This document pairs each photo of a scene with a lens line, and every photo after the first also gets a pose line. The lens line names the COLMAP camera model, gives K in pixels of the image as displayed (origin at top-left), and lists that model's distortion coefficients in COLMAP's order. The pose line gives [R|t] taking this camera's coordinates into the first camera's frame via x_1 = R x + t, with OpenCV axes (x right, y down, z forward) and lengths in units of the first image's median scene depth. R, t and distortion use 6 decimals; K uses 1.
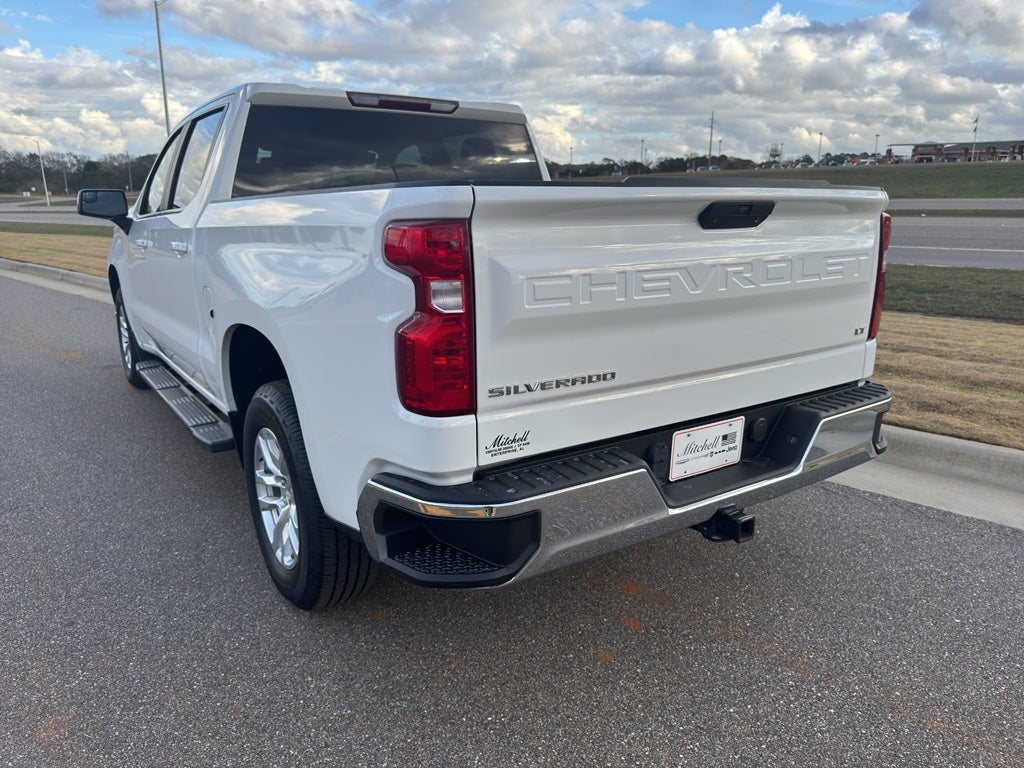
lens RADIAL K [[762.4, 0, 540.2], [0, 762.4, 384.6], [0, 0, 1]] dist [0.042098, -0.037746]
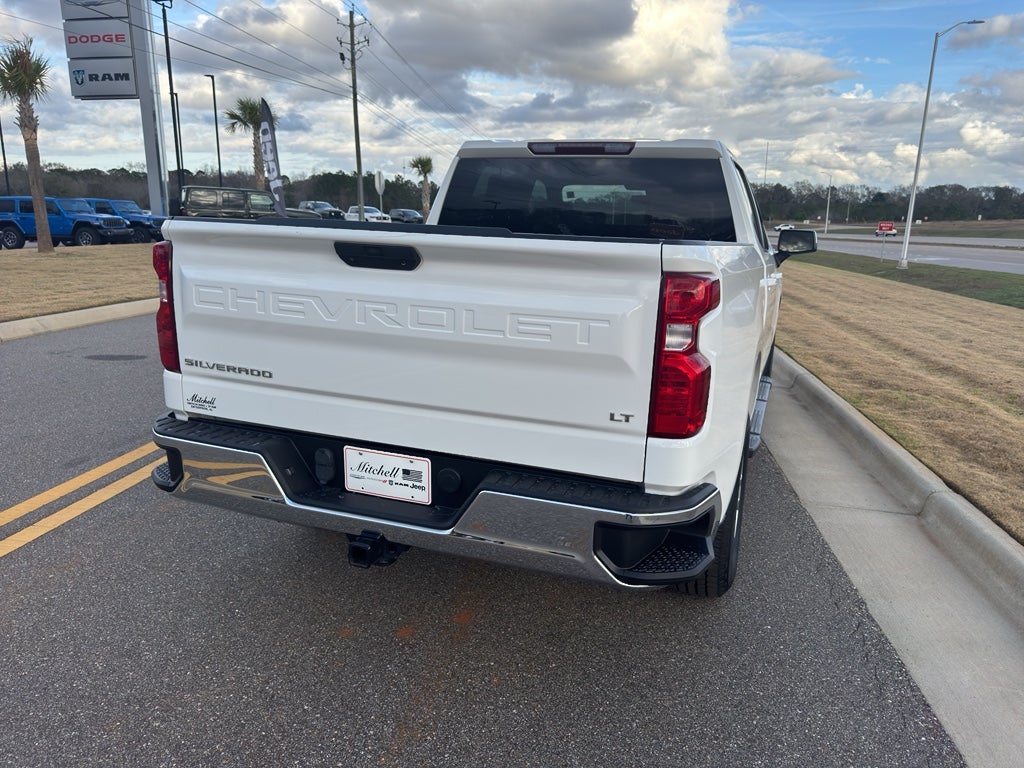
lens RADIAL K [[764.5, 0, 488.0], [0, 764.5, 379.3], [0, 0, 1]] dist [0.009885, 0.004744]
pose [[0.547314, 0.196235, -0.813596, 0.196236], [-0.231069, 0.969769, 0.078461, -0.027725], [0.804397, 0.145054, 0.576112, 0.085401]]
